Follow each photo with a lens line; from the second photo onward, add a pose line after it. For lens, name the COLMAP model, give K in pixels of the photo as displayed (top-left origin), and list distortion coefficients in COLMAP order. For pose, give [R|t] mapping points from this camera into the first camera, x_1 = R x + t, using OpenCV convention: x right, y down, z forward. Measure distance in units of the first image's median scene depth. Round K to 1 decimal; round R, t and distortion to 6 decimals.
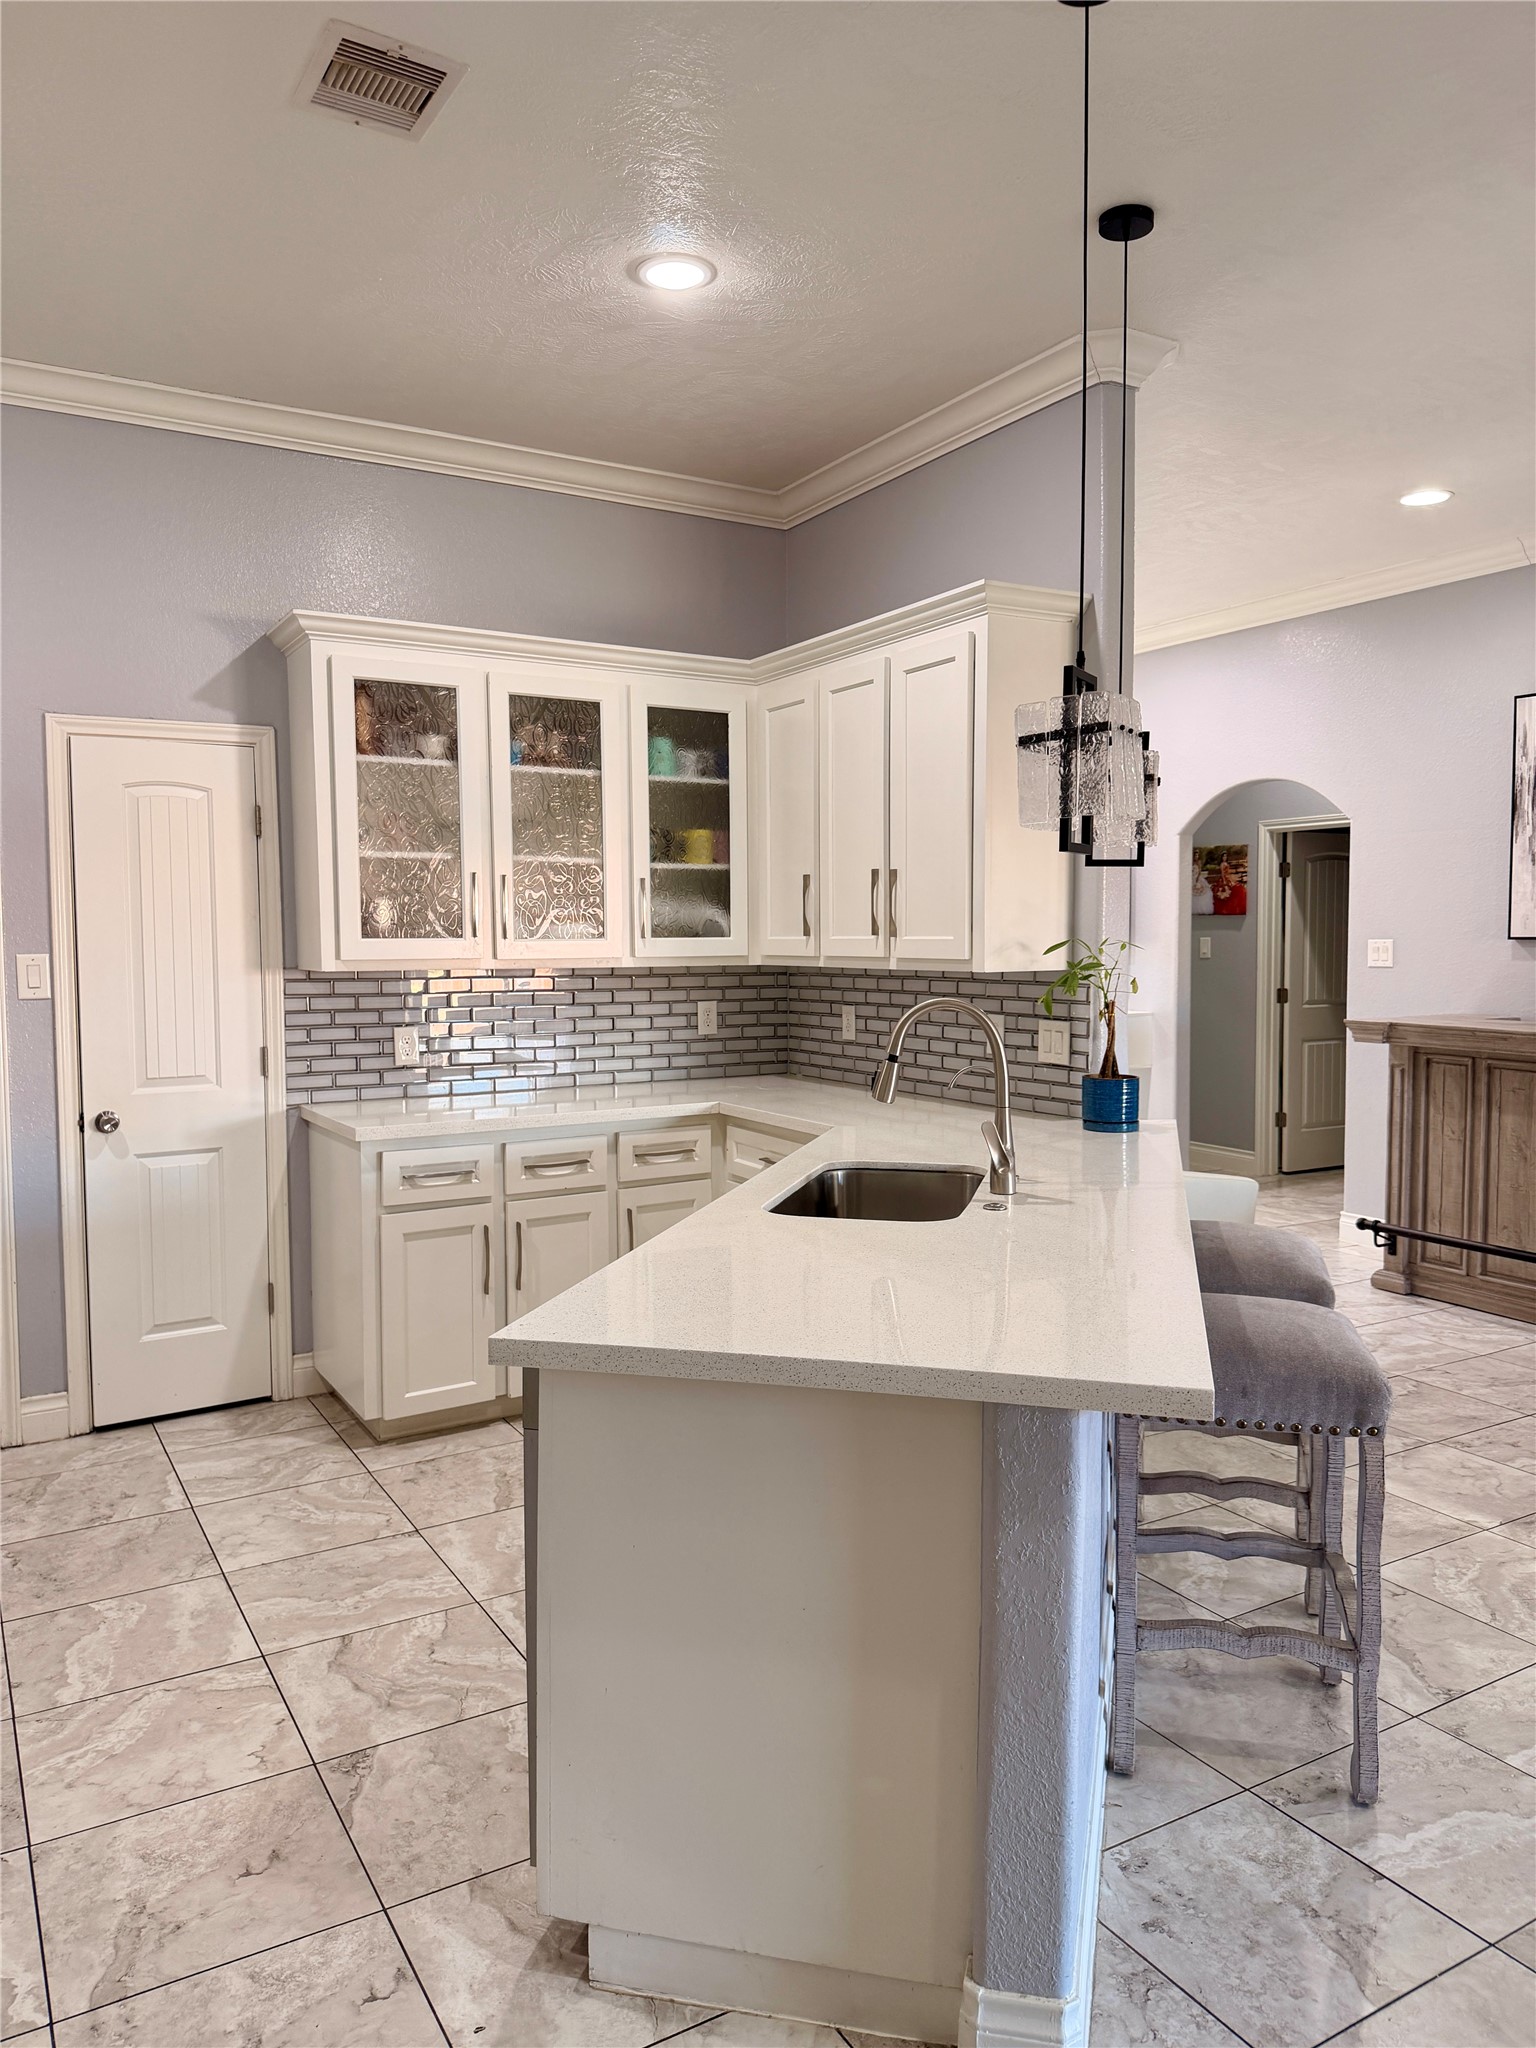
lens RADIAL K [[1460.5, 0, 771.2], [0, 1460.5, 1019.4], [0, 0, 1]] dist [0.050154, -0.040540]
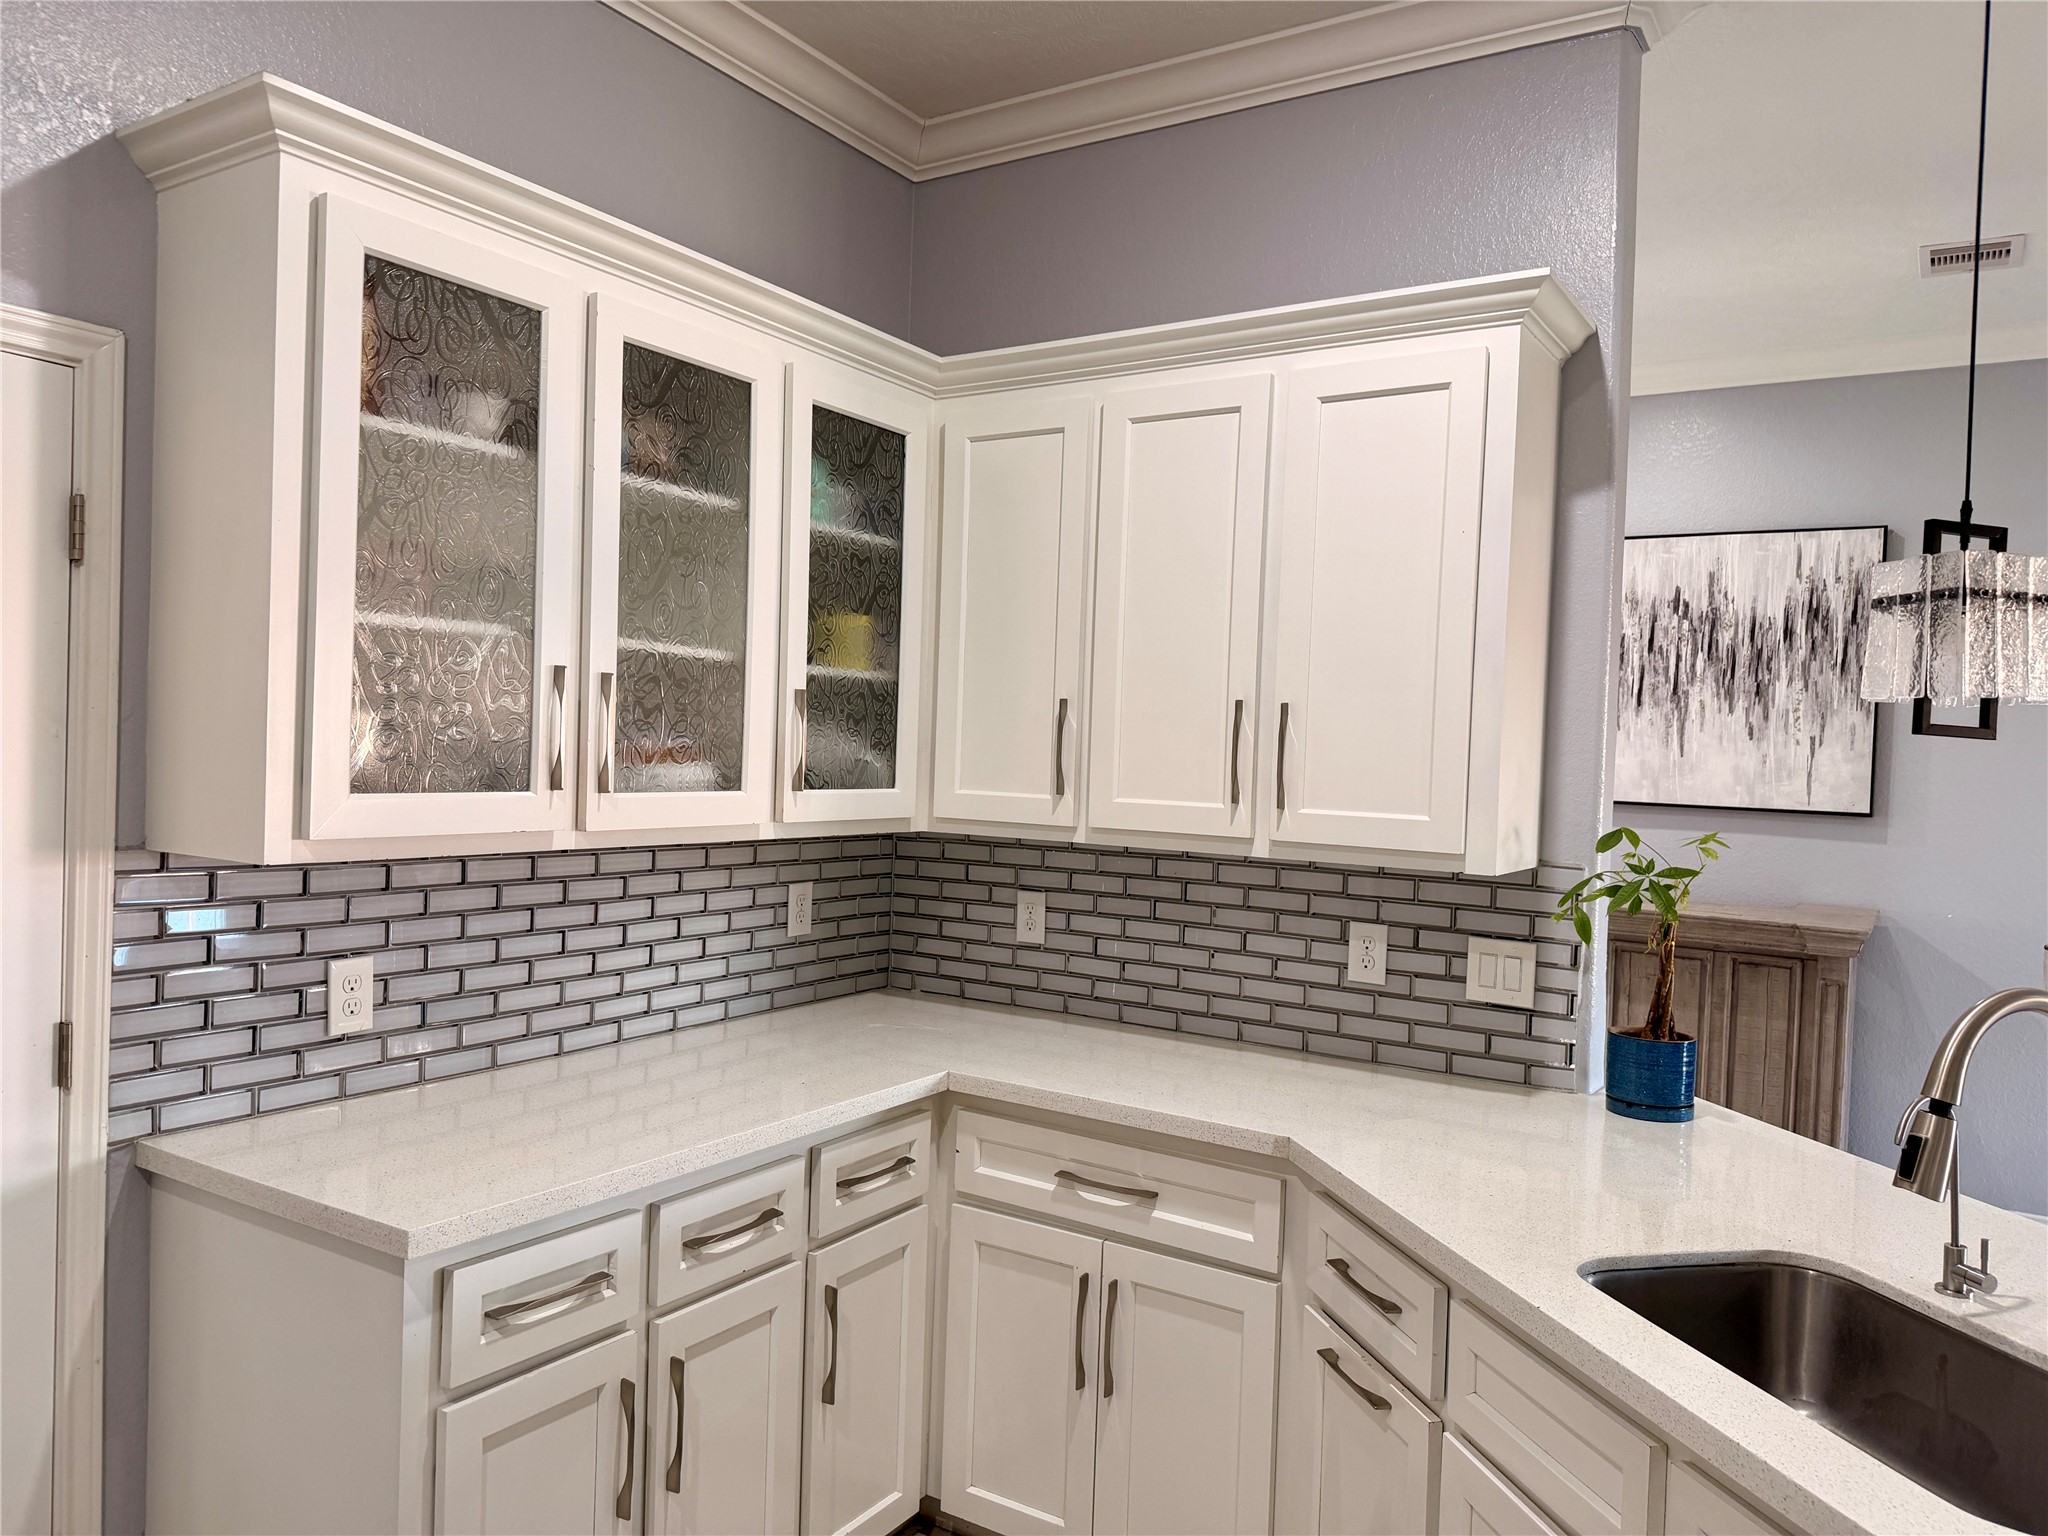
lens RADIAL K [[1460.5, 0, 1006.5], [0, 1460.5, 749.7], [0, 0, 1]] dist [0.050154, -0.040540]
pose [[0.888163, 0.033462, 0.458308, -0.318393], [-0.012439, 0.998730, -0.048813, -0.049978], [-0.459360, 0.037653, 0.887452, 0.489574]]
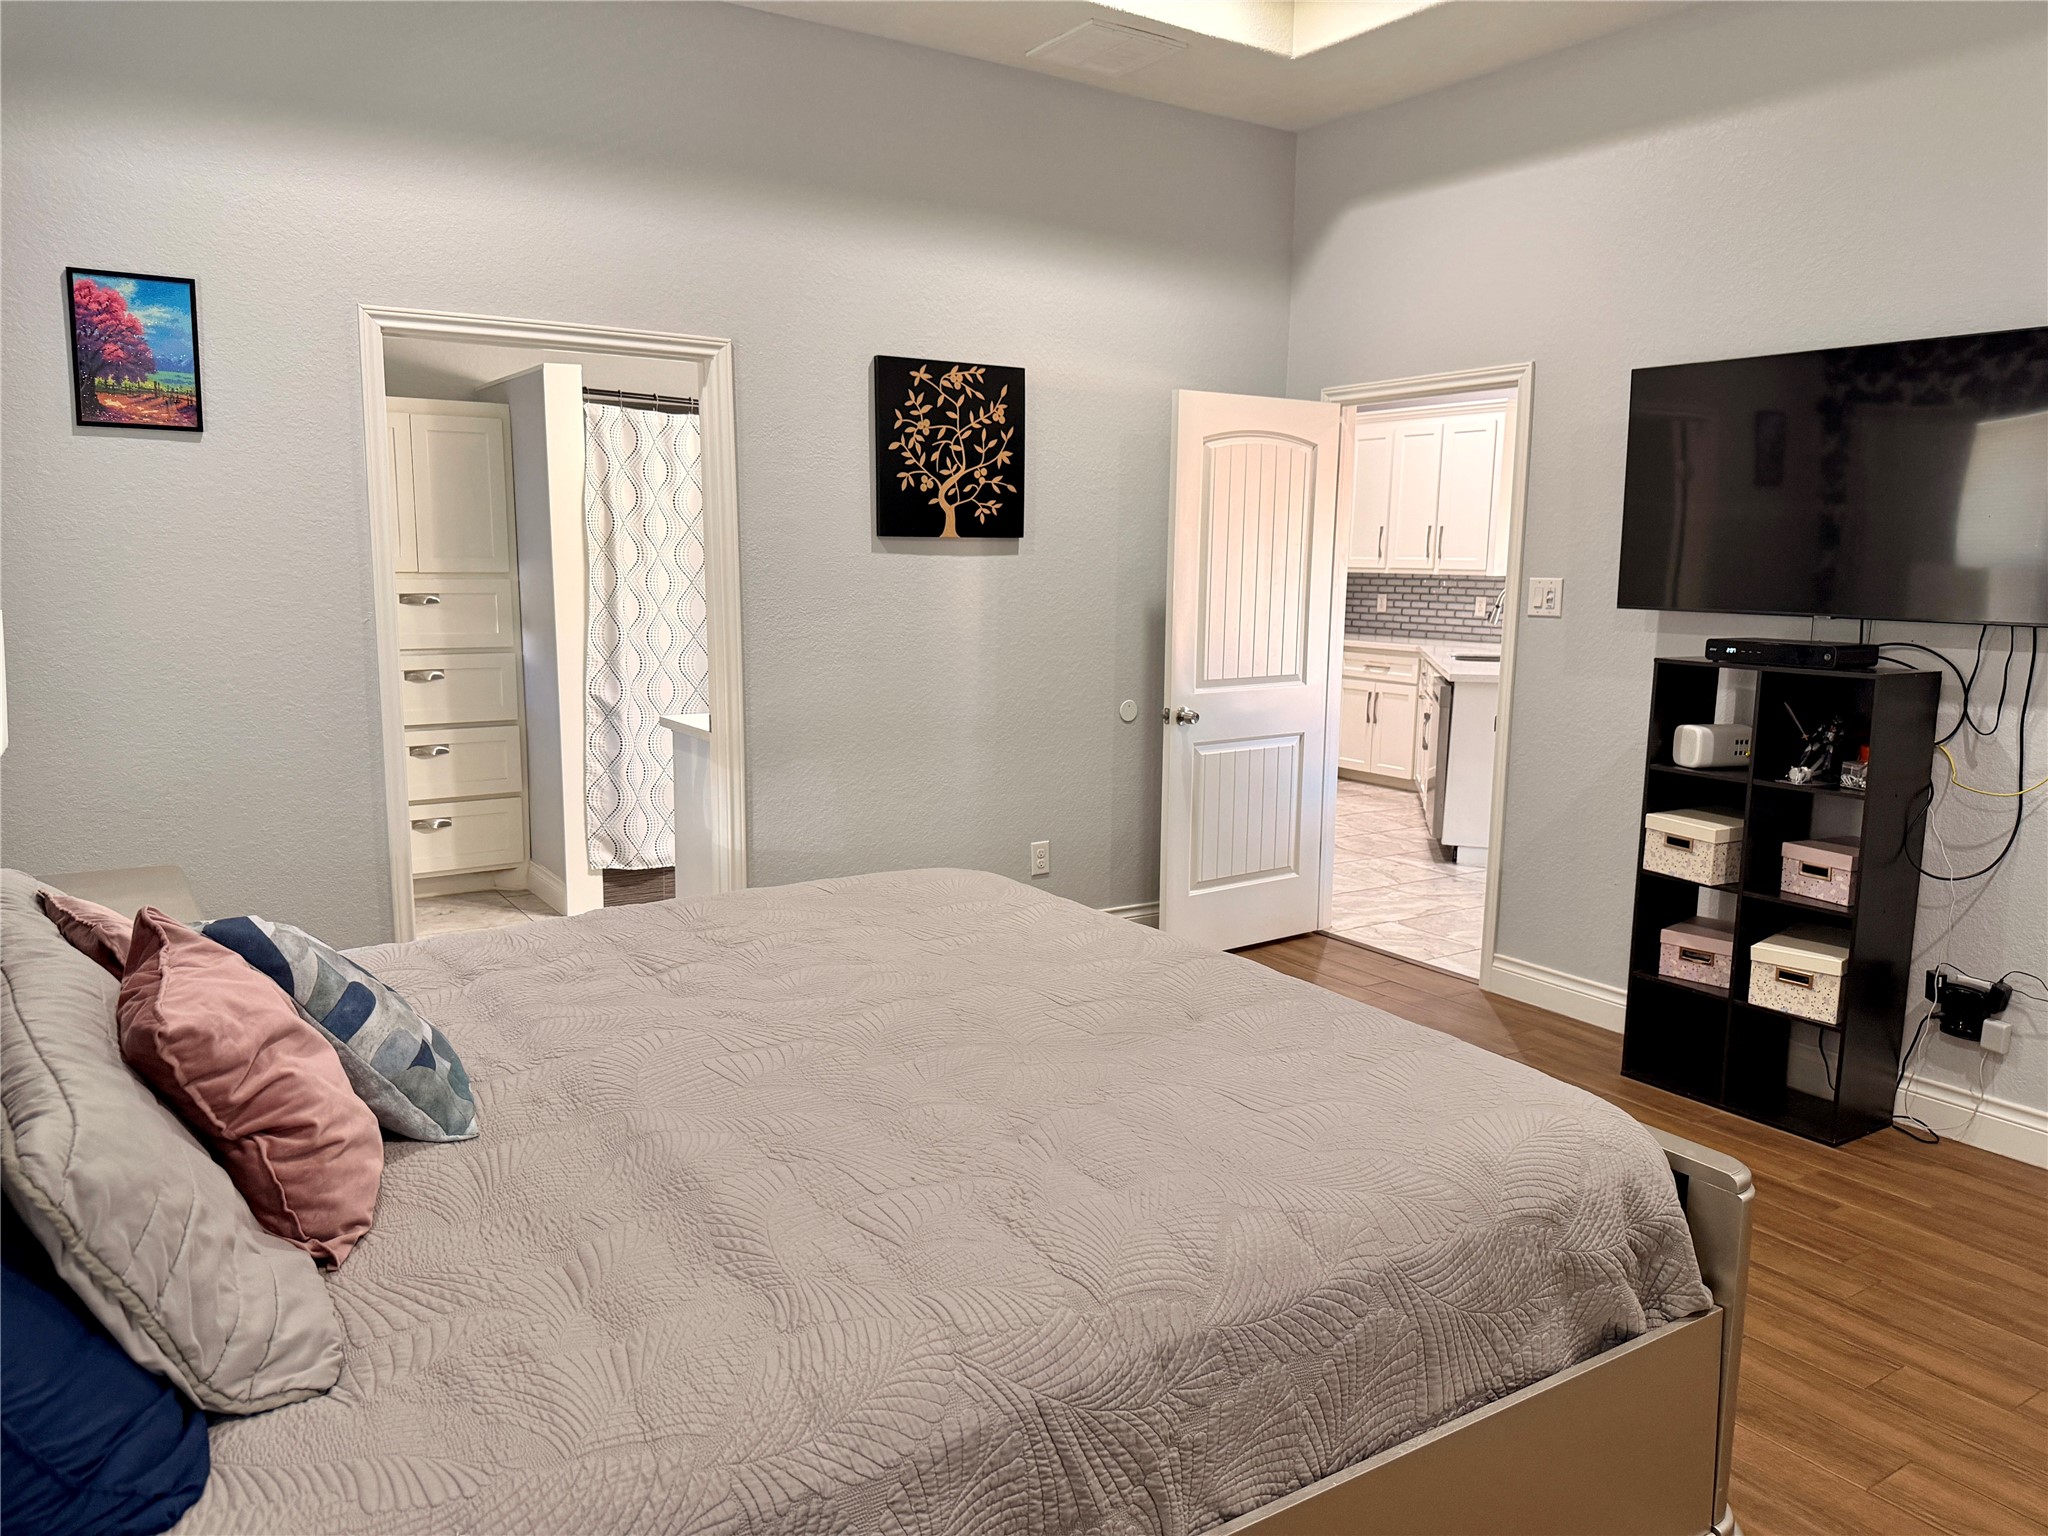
lens RADIAL K [[1460.5, 0, 1017.2], [0, 1460.5, 778.5], [0, 0, 1]] dist [0.050154, -0.040540]
pose [[0.999220, 0.015738, 0.036227, -0.599293], [-0.019323, 0.994715, 0.100839, 0.057681], [-0.034448, -0.101461, 0.994243, -1.121171]]
